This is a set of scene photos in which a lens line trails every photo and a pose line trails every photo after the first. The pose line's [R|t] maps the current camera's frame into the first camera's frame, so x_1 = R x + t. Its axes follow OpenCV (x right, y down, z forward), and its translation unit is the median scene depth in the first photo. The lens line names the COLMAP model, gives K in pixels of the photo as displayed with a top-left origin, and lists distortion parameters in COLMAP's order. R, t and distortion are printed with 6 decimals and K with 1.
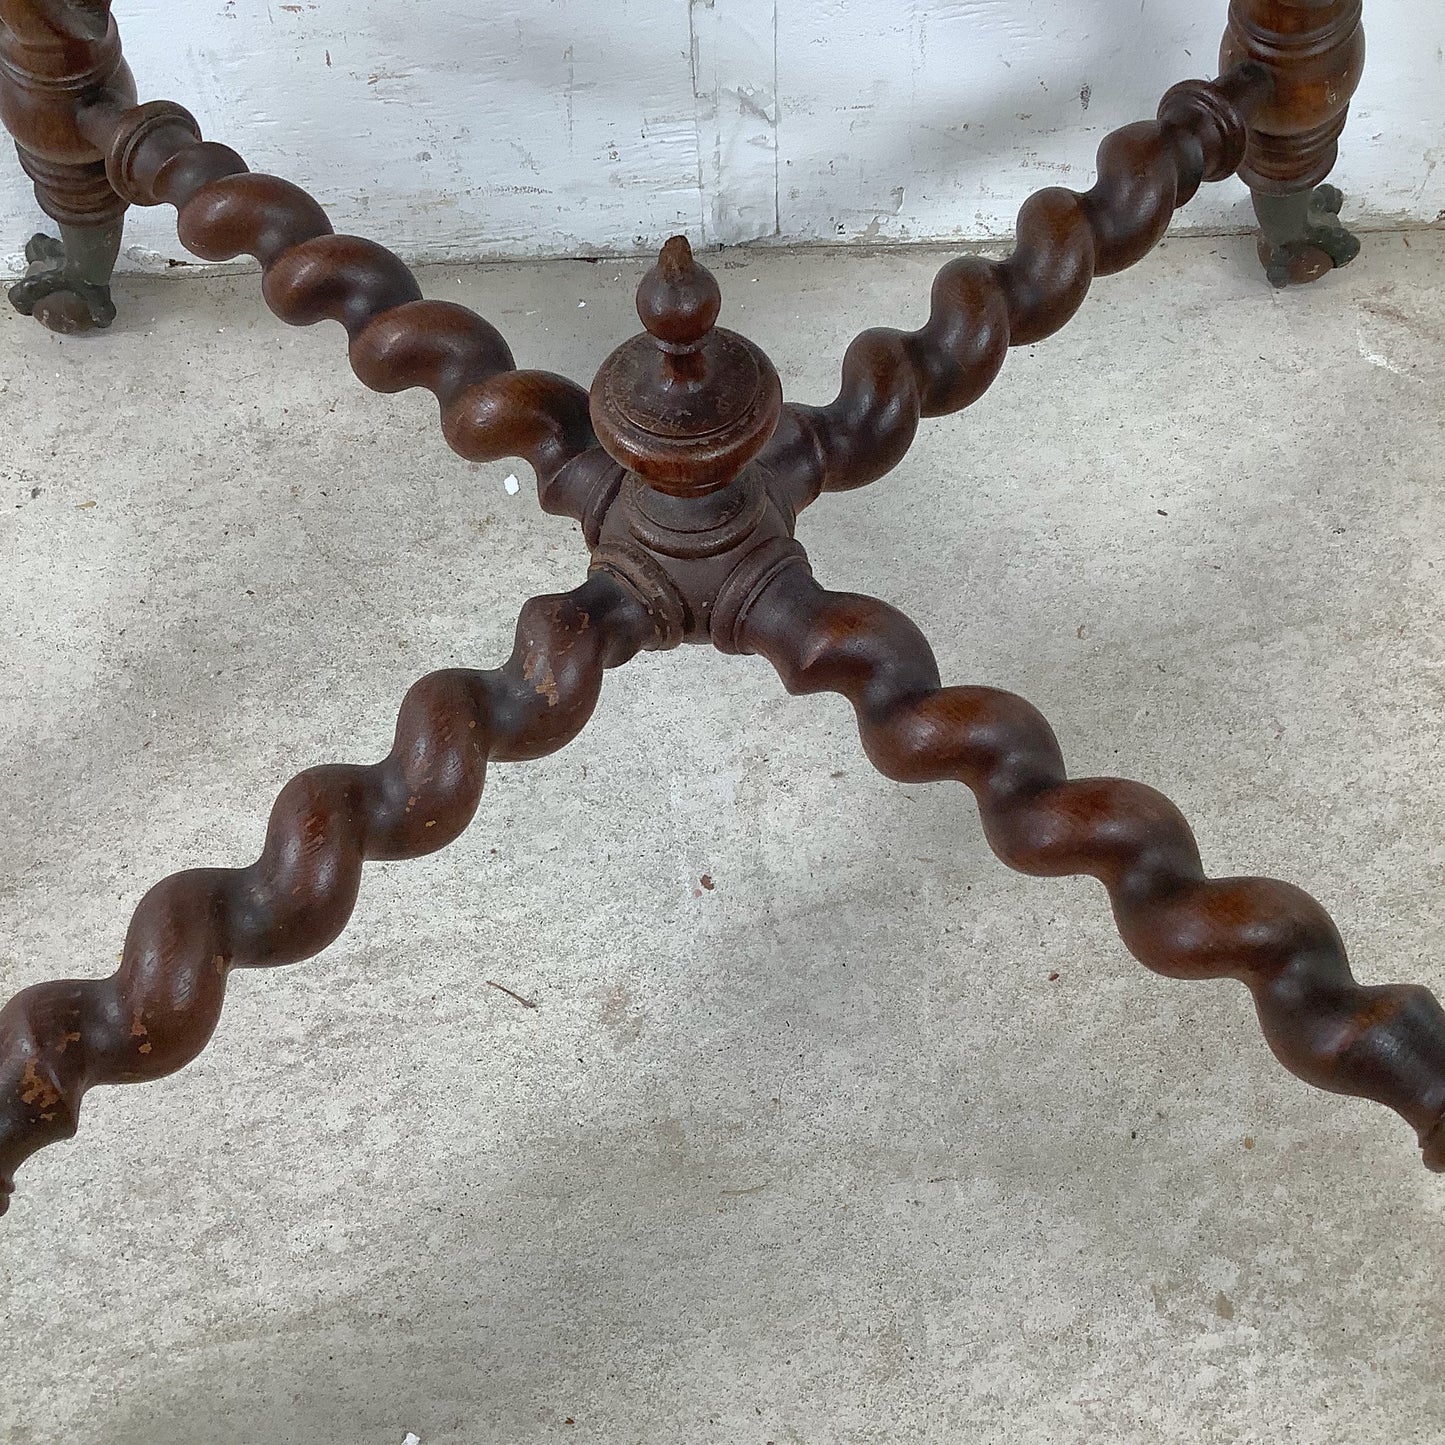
lens RADIAL K [[1744.5, 0, 722.5], [0, 1744.5, 722.5], [0, 0, 1]] dist [0.160969, -0.388412]
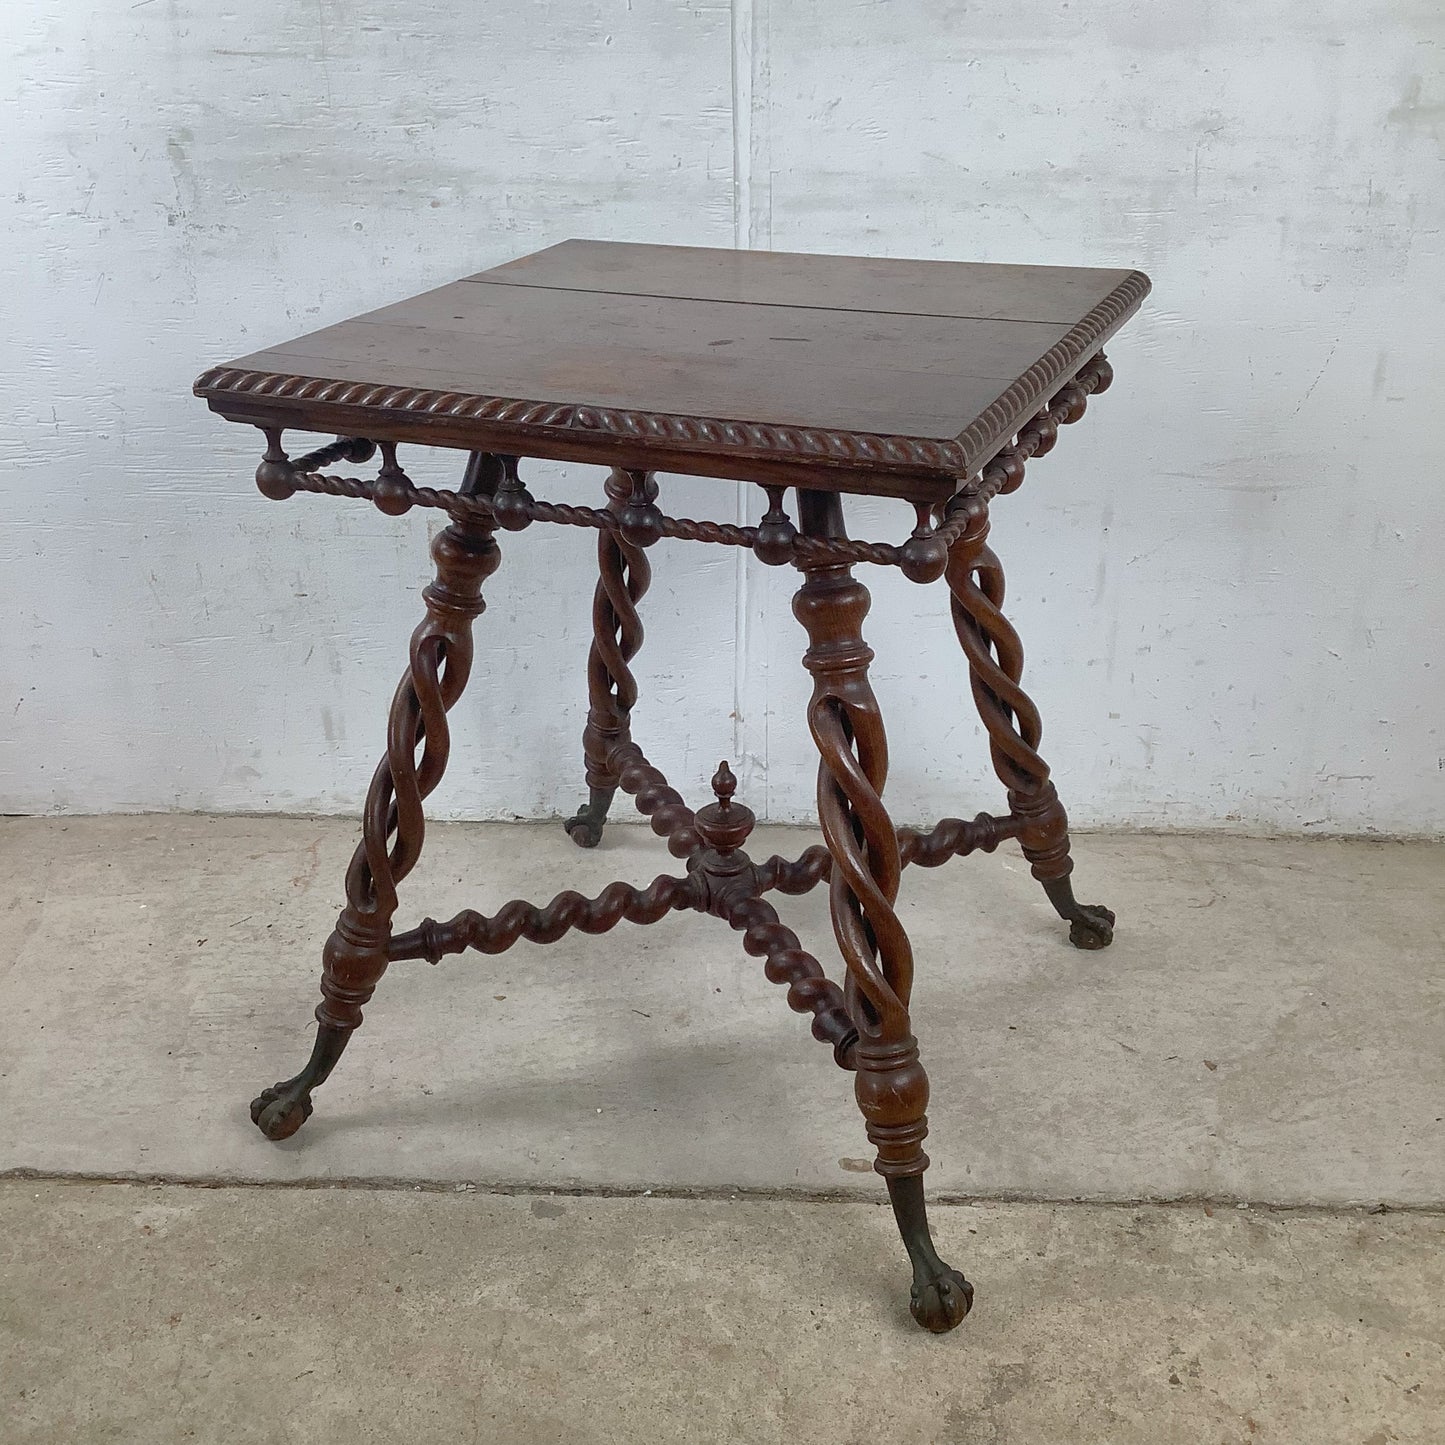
lens RADIAL K [[1744.5, 0, 722.5], [0, 1744.5, 722.5], [0, 0, 1]] dist [0.160969, -0.388412]
pose [[0.997593, 0.046715, -0.051242, 0.116206], [-0.066887, 0.843143, -0.533513, 1.189231], [0.018282, 0.535656, 0.844238, -1.454330]]
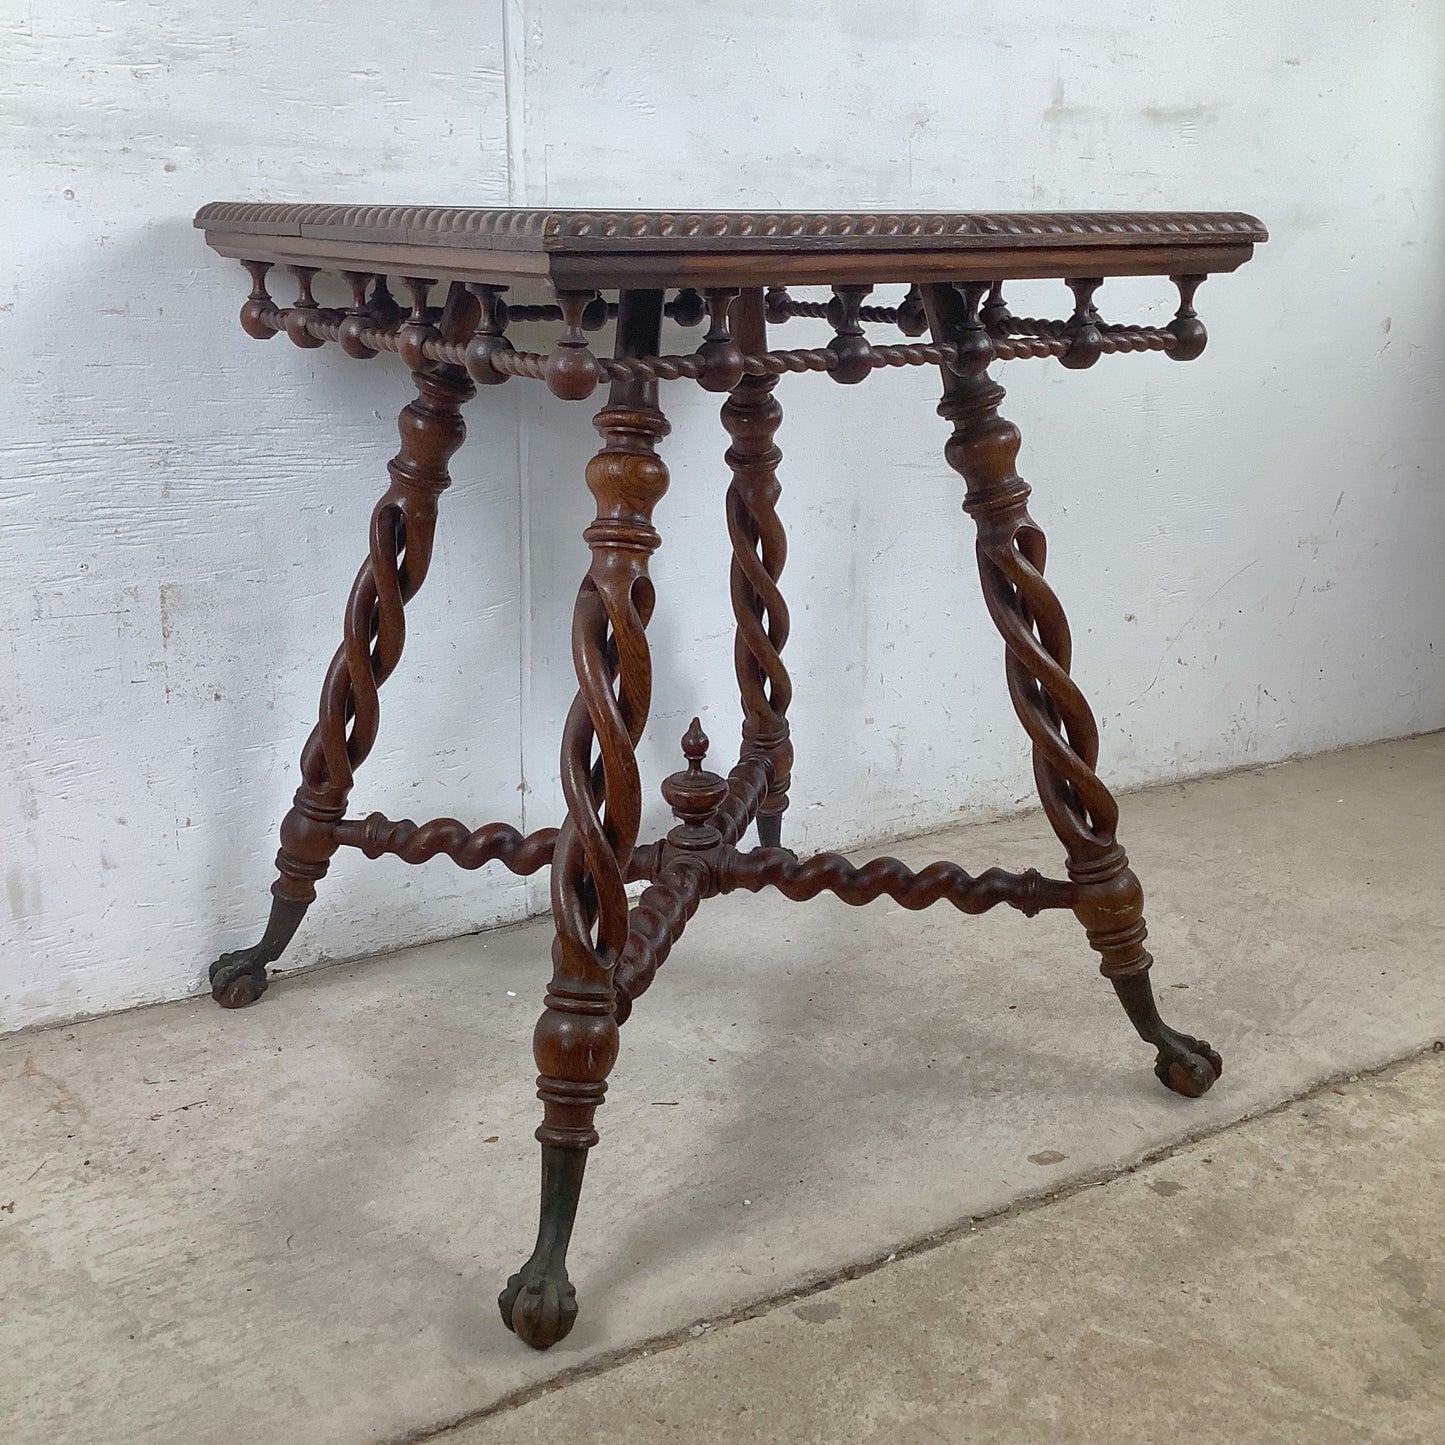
lens RADIAL K [[1744.3, 0, 726.7], [0, 1744.3, 720.1], [0, 0, 1]] dist [0.157960, -0.359271]
pose [[0.845629, -0.106122, 0.523116, -1.134312], [0.425609, 0.725510, -0.540825, 1.012151], [-0.322132, 0.679980, 0.658679, -0.753678]]
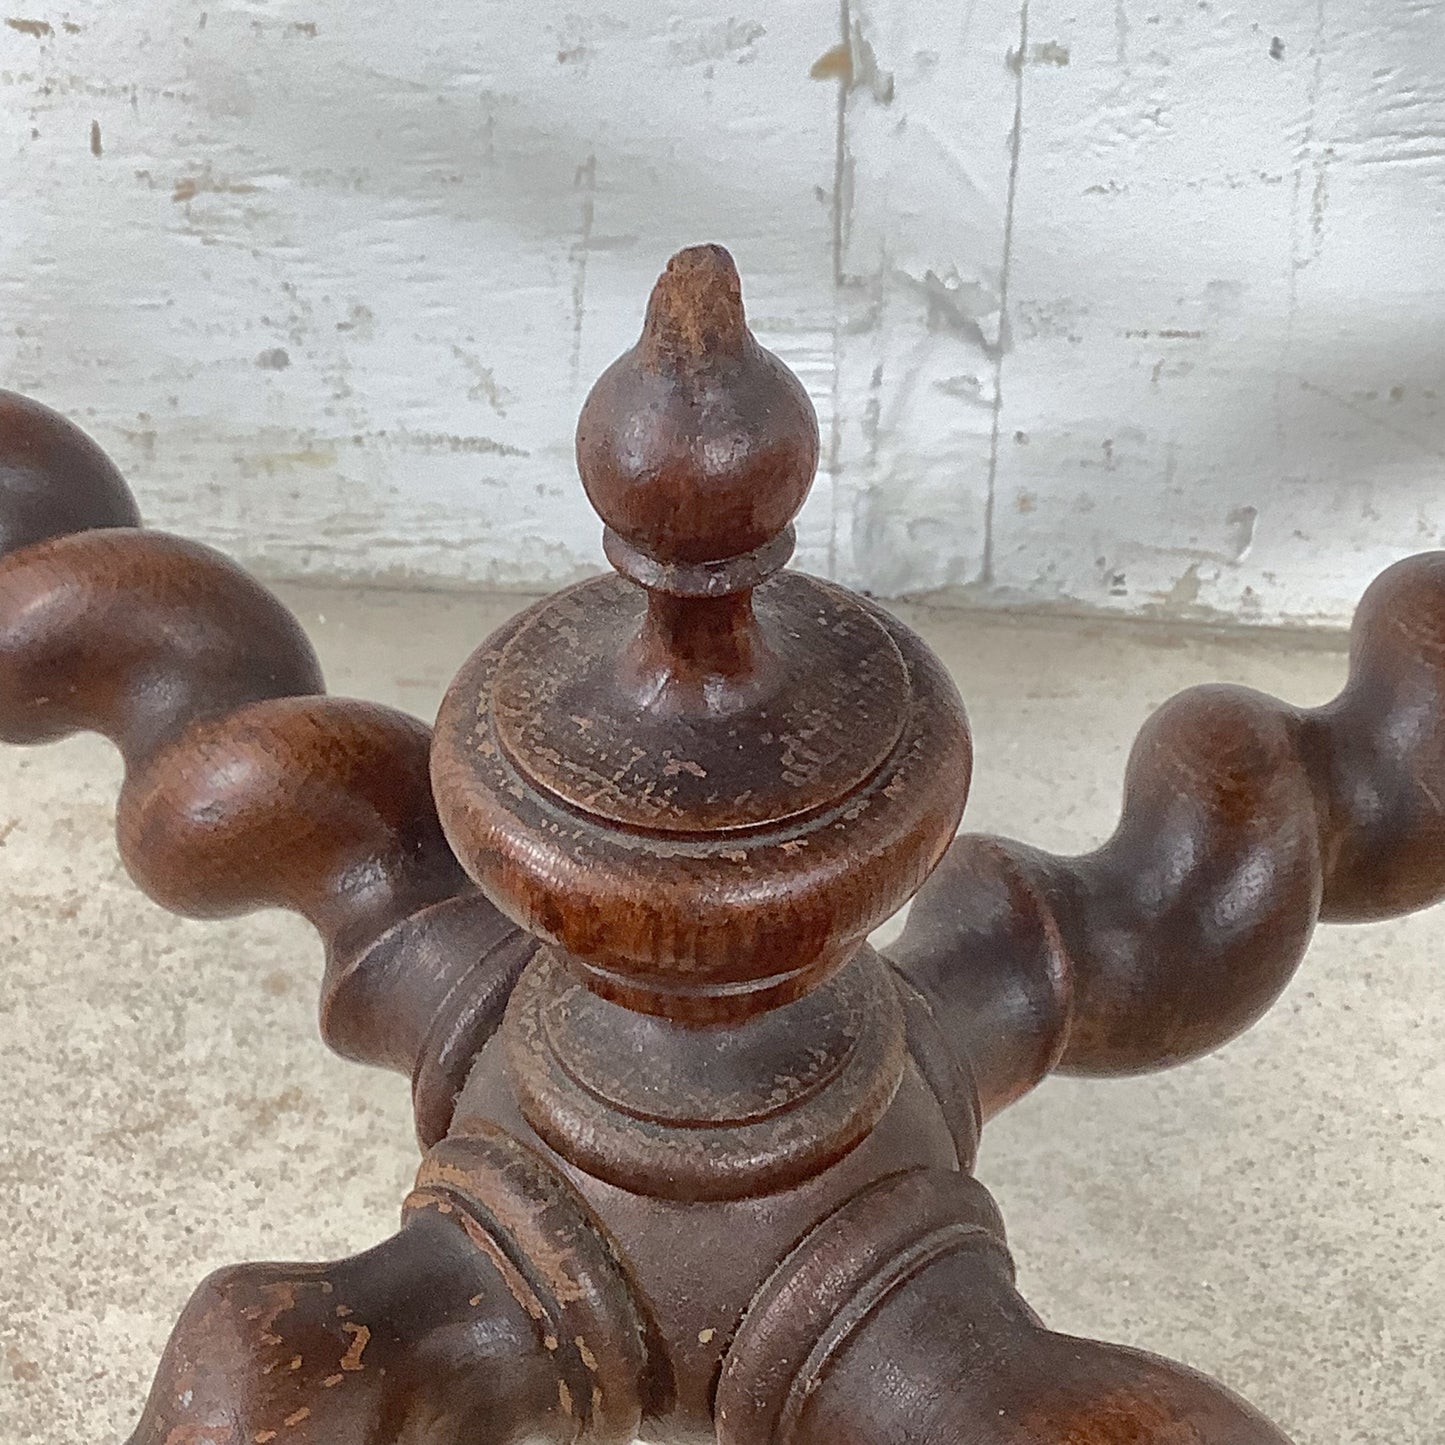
lens RADIAL K [[2869.6, 0, 719.0], [0, 2869.6, 701.2], [0, 0, 1]] dist [0.014095, 0.425688]
pose [[0.994064, 0.088949, -0.062648, 0.014471], [-0.103181, 0.953378, -0.283592, -0.021205], [0.034502, 0.288372, 0.956897, 0.339345]]
